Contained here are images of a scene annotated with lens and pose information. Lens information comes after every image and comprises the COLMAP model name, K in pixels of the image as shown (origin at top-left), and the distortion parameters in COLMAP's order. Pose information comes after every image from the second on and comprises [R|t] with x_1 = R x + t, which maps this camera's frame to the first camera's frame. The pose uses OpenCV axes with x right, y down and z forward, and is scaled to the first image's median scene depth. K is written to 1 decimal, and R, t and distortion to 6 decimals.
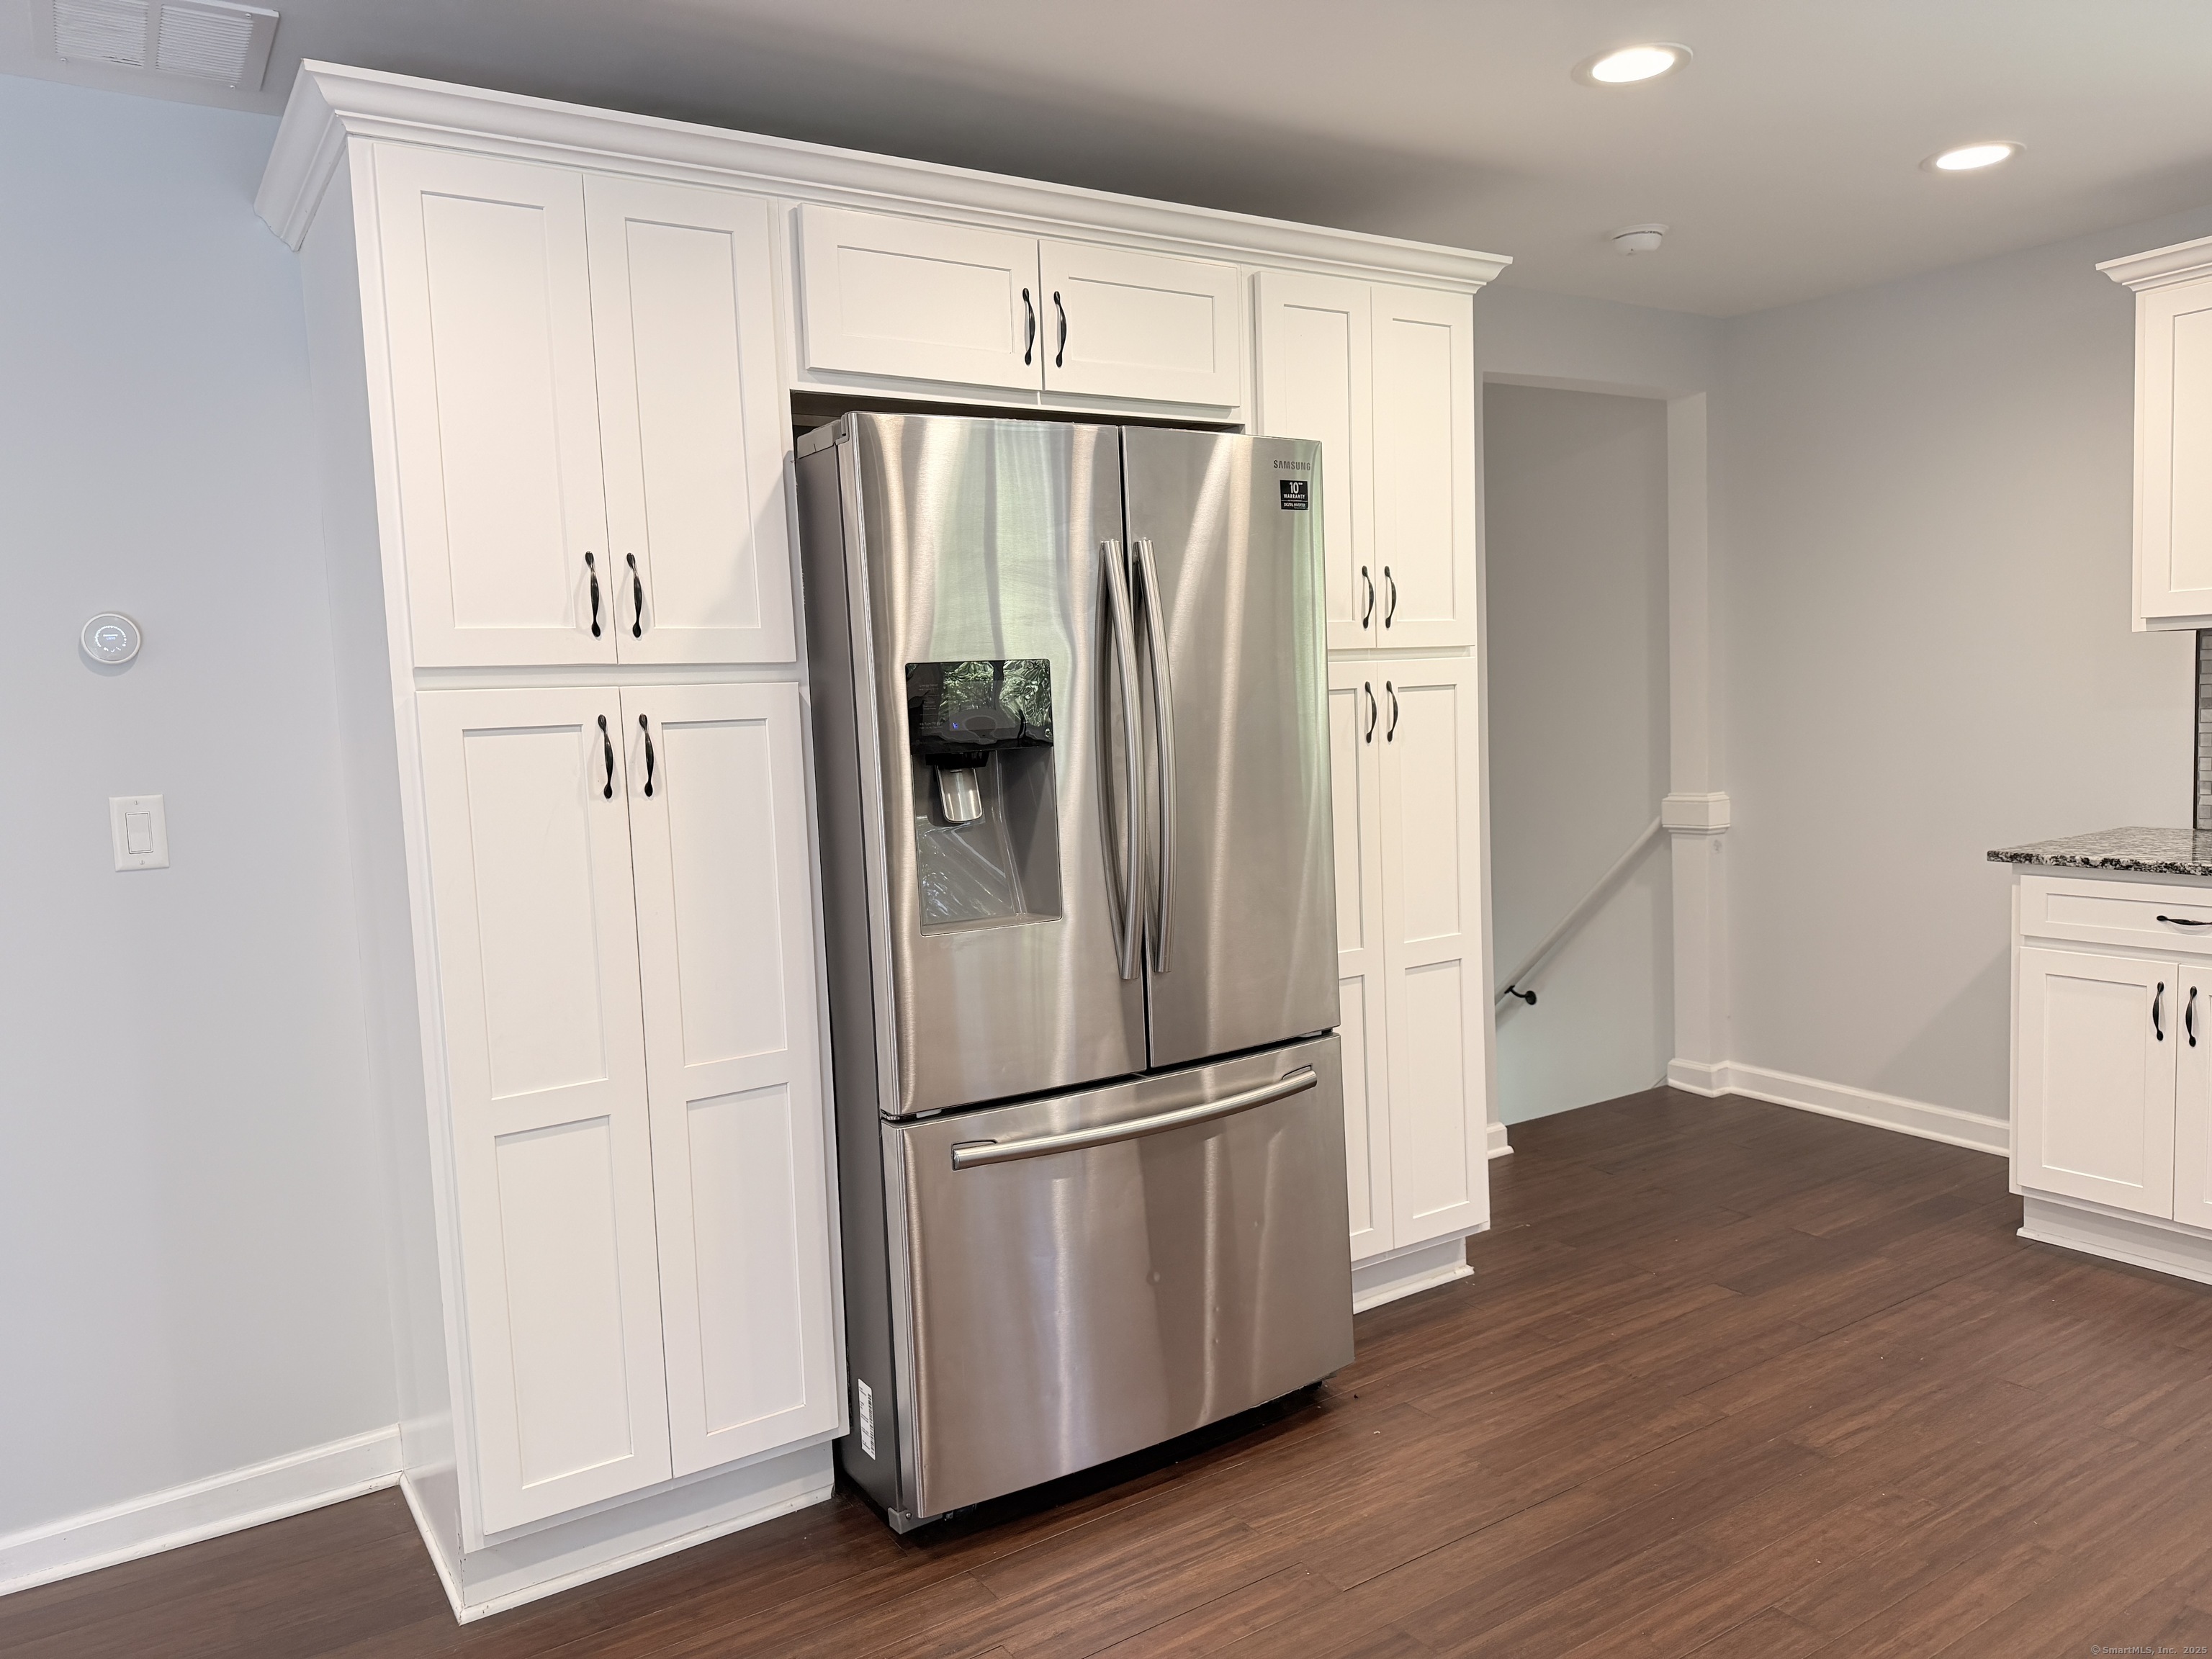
lens RADIAL K [[1531.7, 0, 1104.0], [0, 1531.7, 848.3], [0, 0, 1]] dist [0.086402, -0.115848]
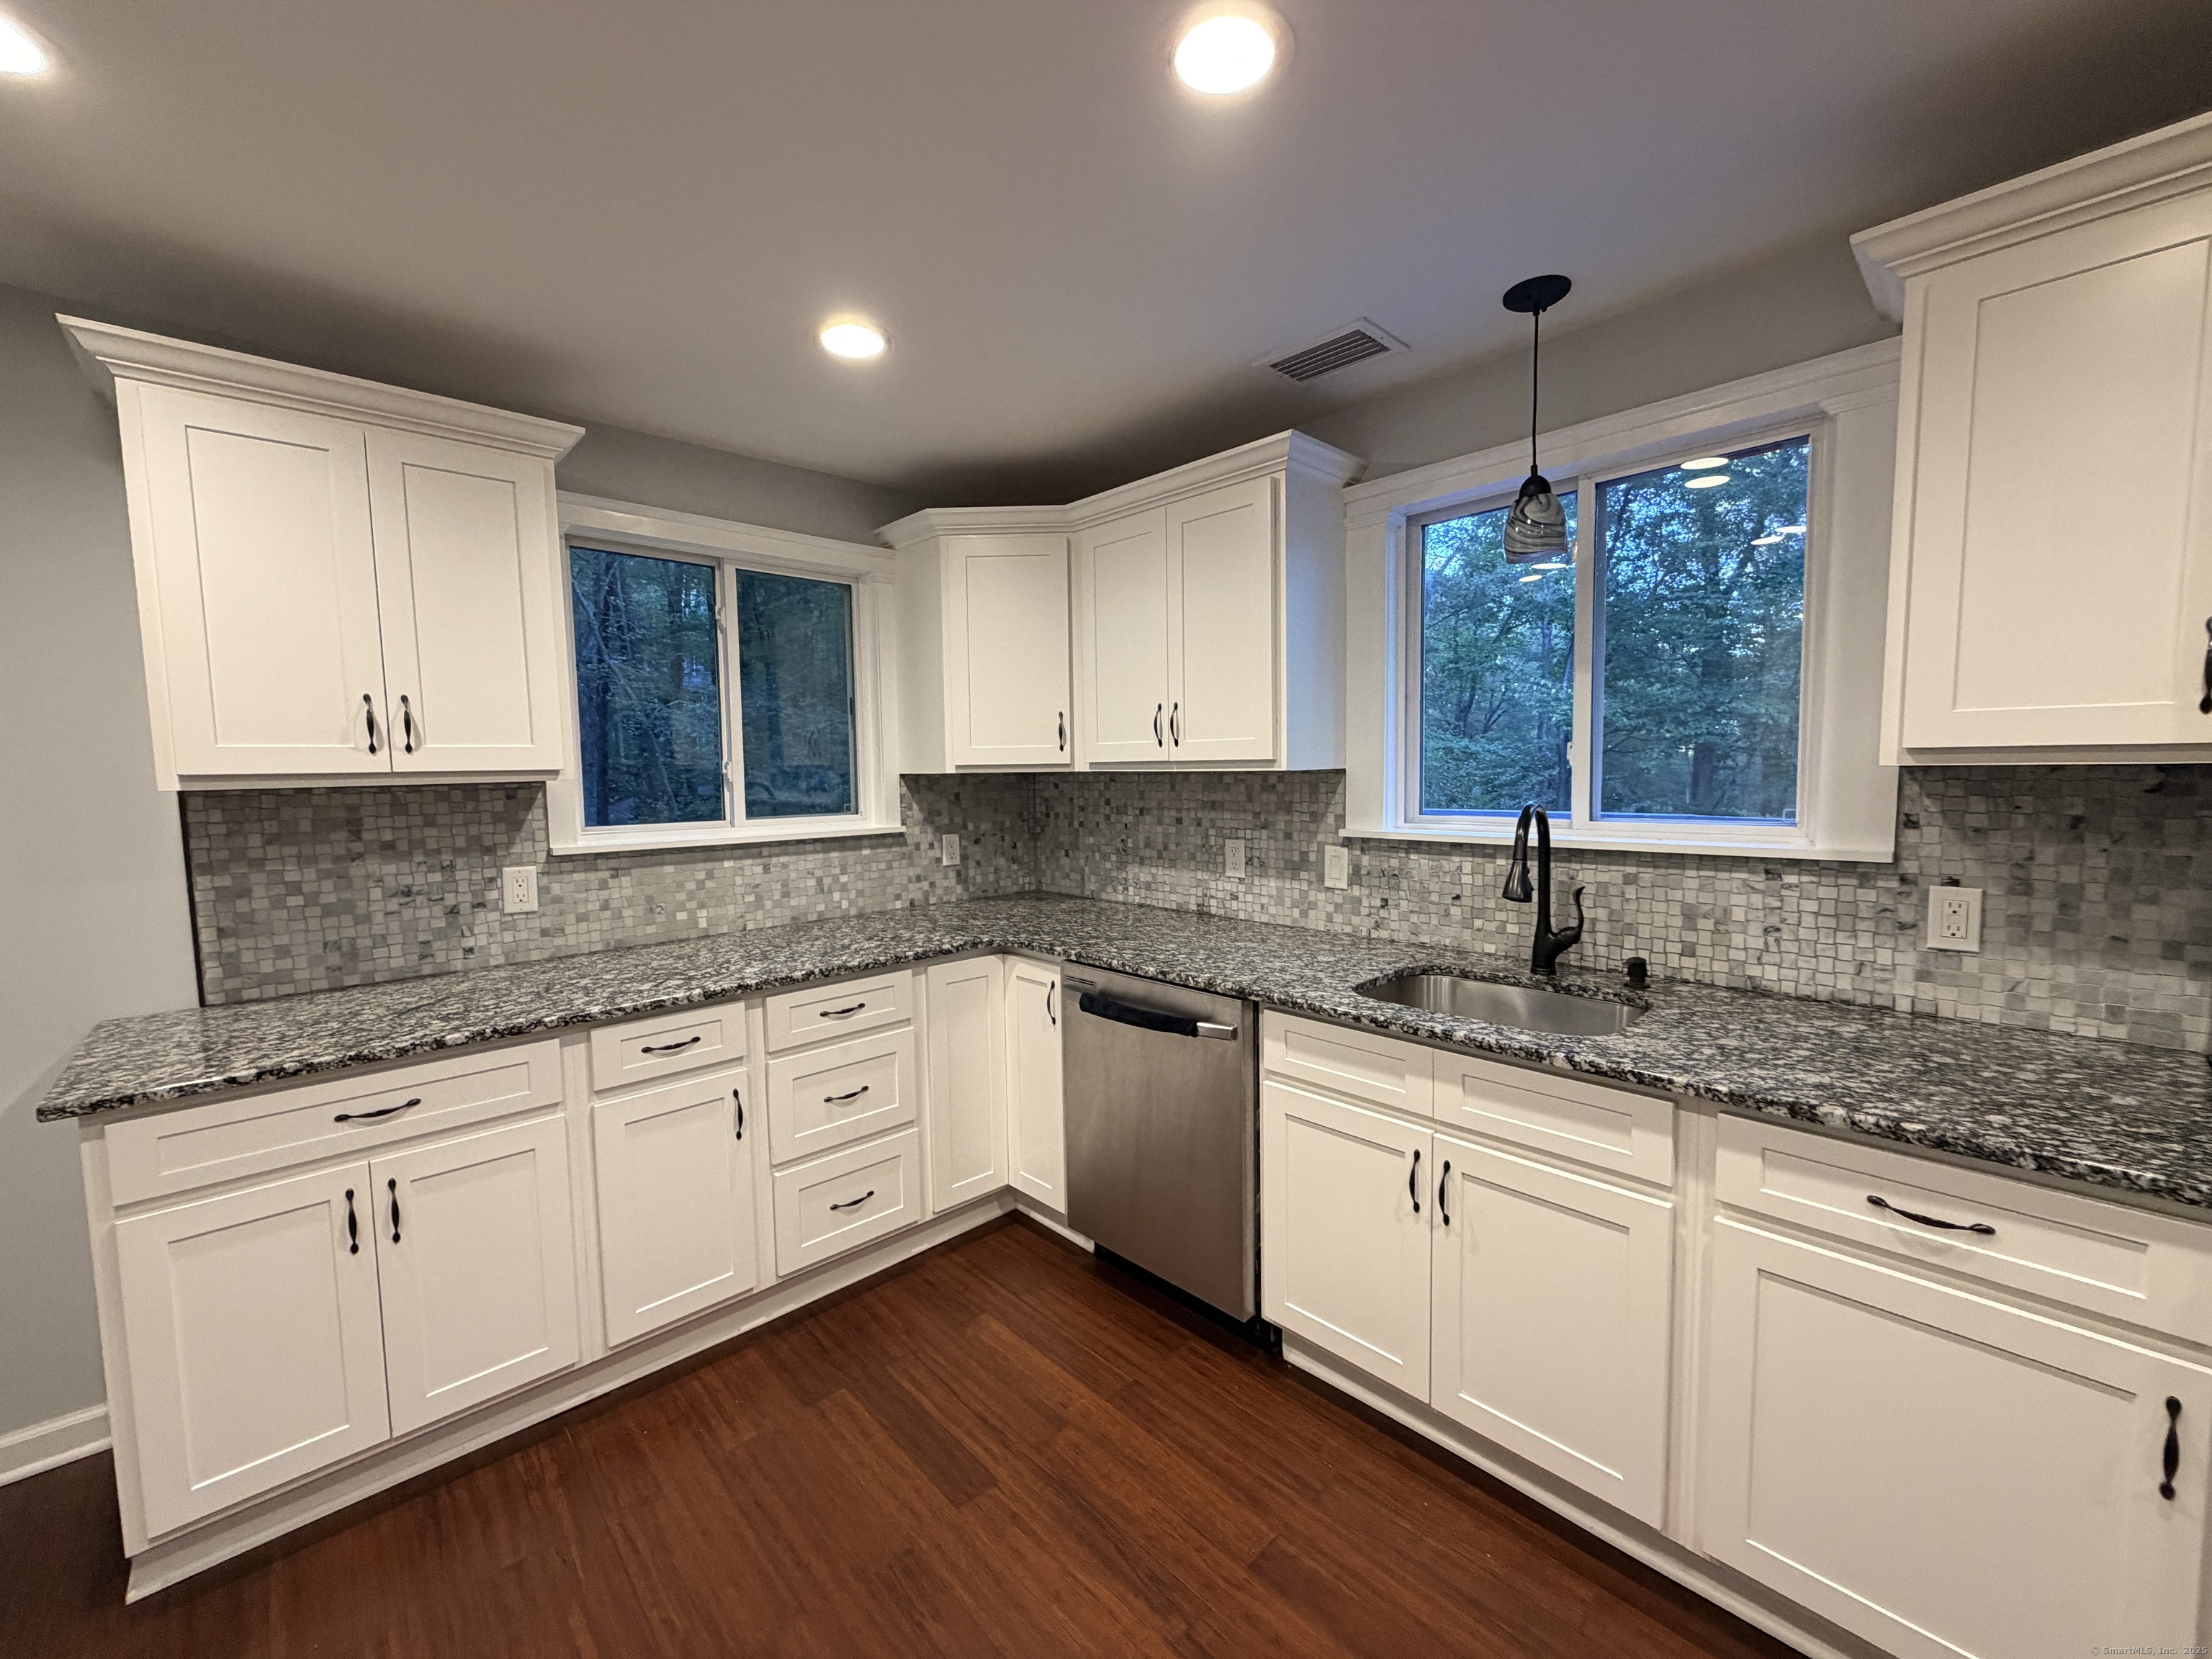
lens RADIAL K [[876.6, 0, 1106.6], [0, 876.6, 834.1], [0, 0, 1]] dist [-0.000111, -0.000410]
pose [[-0.174530, -0.031154, 0.984159, 0.117686], [0.120424, 0.991321, 0.052736, -0.083272], [-0.977260, 0.127721, -0.169264, 0.608872]]
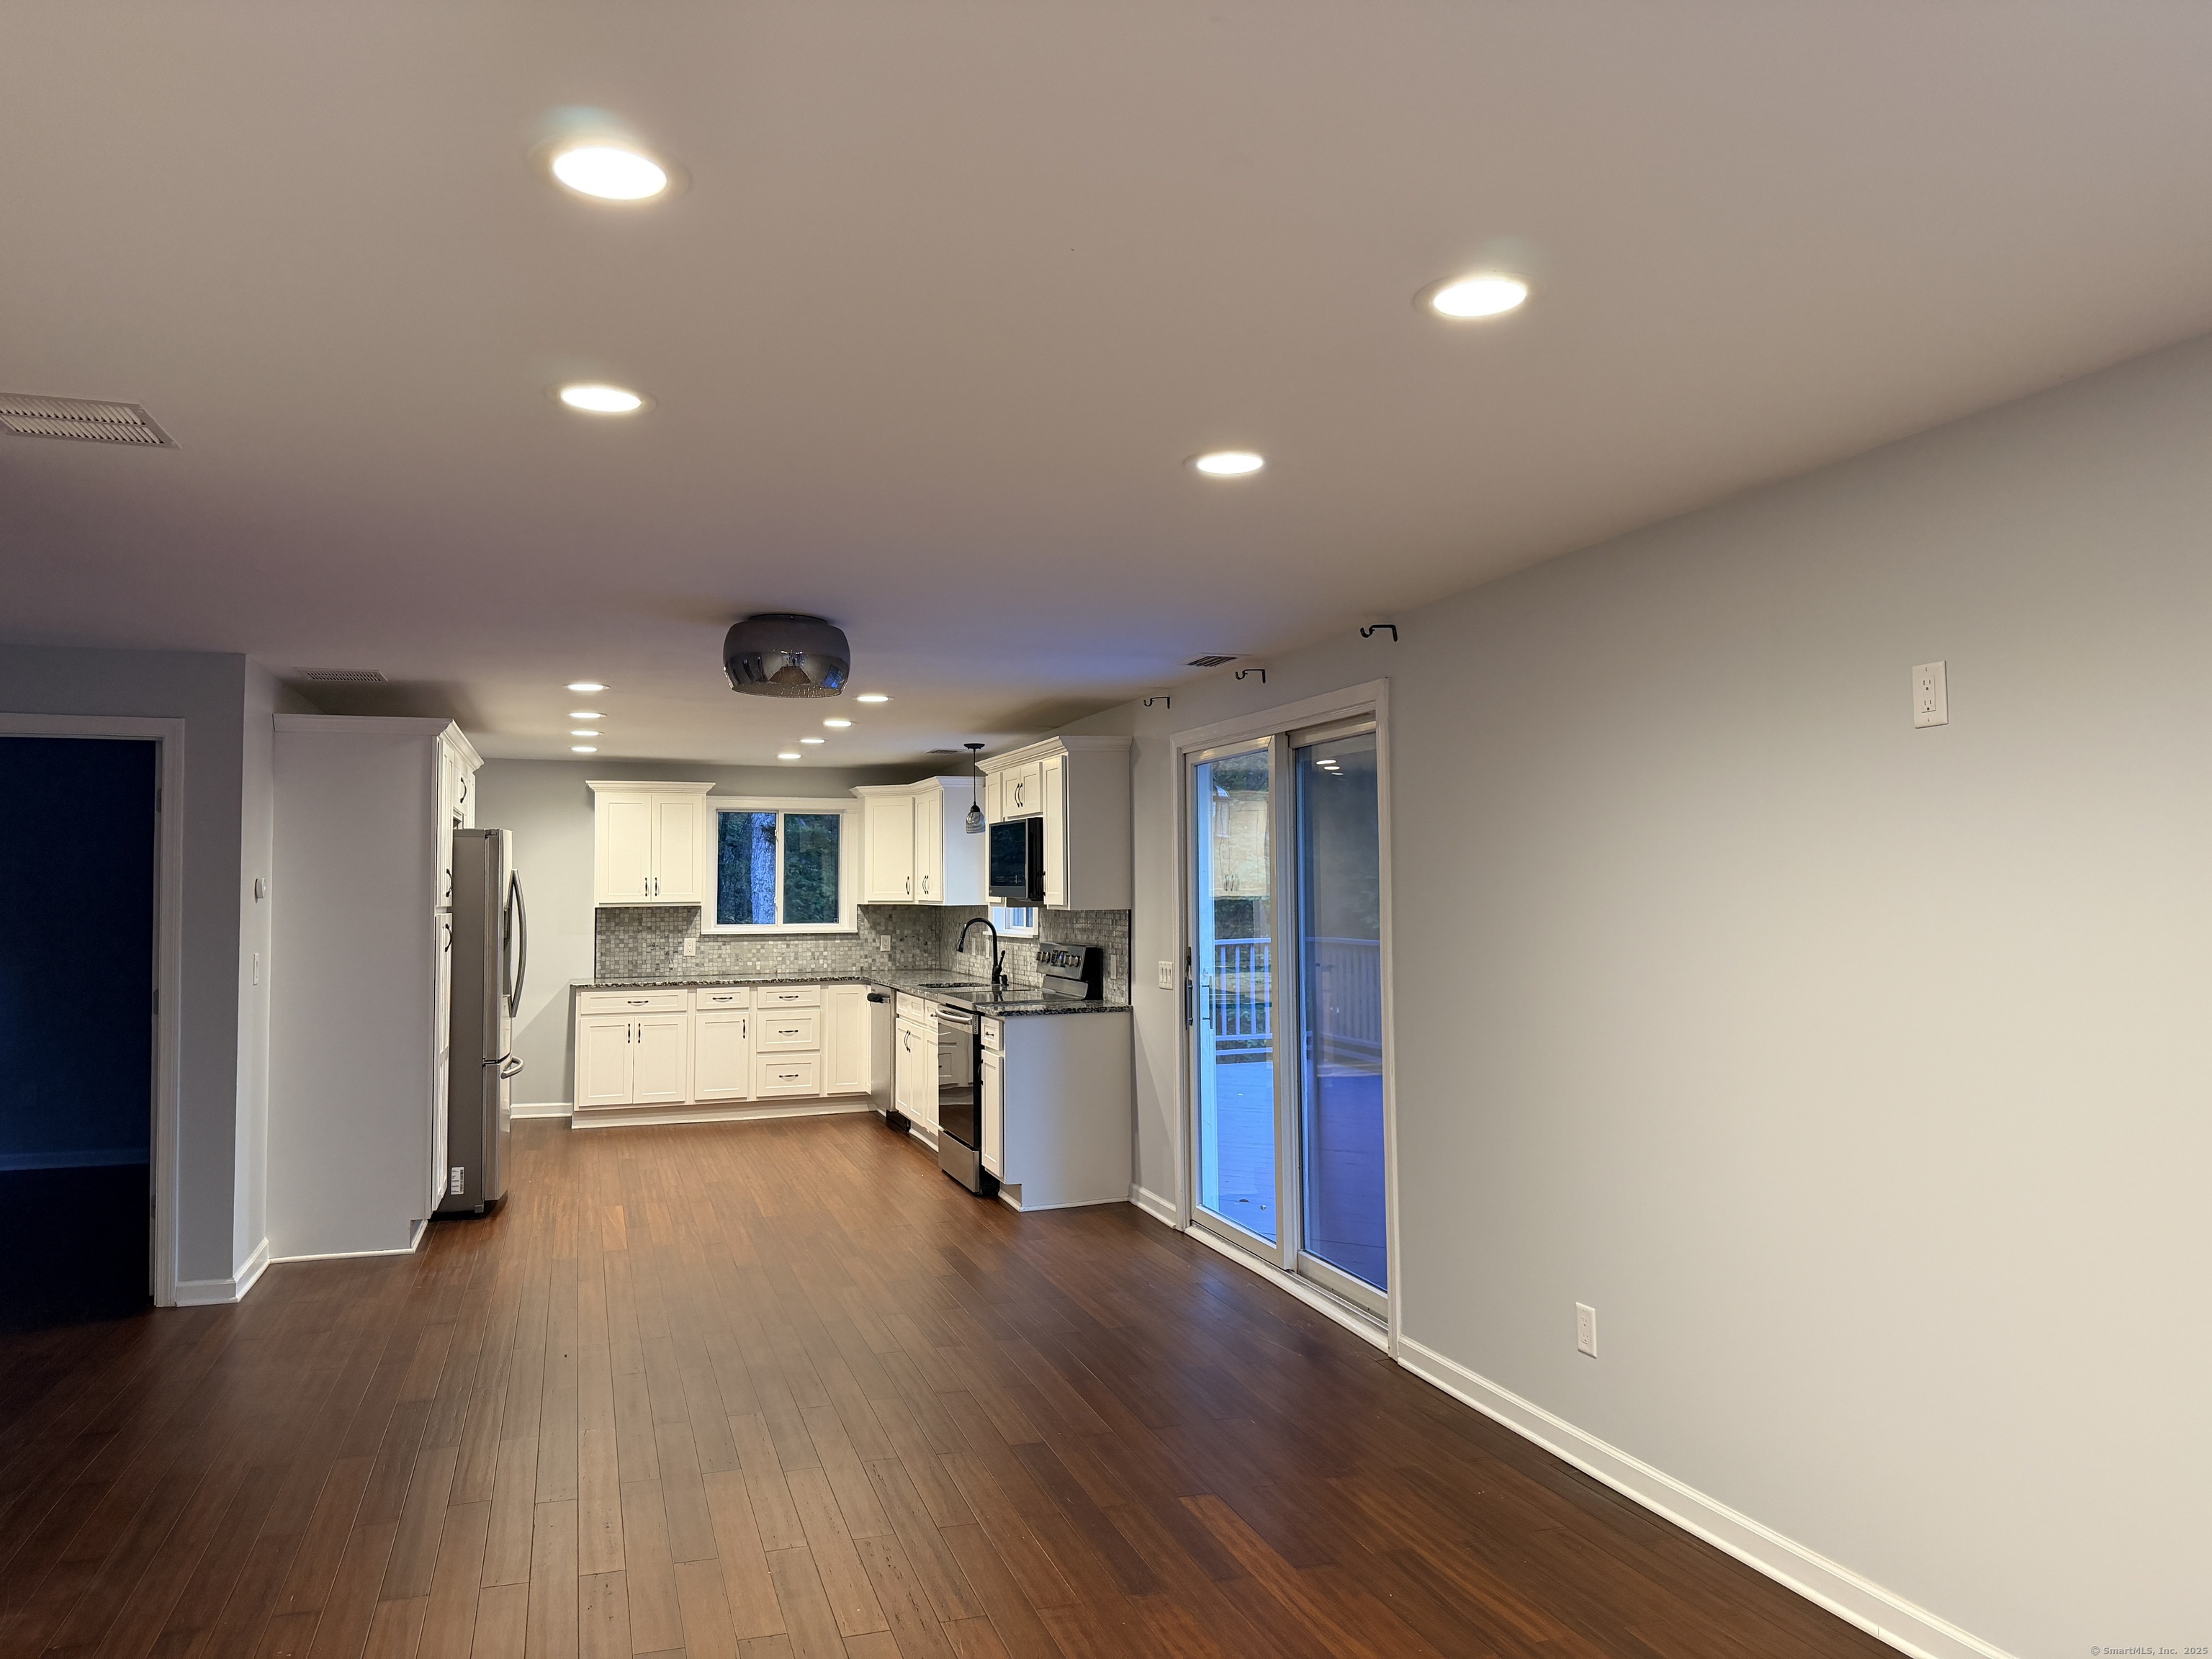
lens RADIAL K [[1531.7, 0, 1139.7], [0, 1531.7, 830.2], [0, 0, 1]] dist [0.086402, -0.115848]
pose [[0.229118, 0.078241, 0.970249, -1.956111], [0.092183, 0.990540, -0.101646, 0.105829], [-0.969024, 0.112730, 0.219738, -0.640926]]
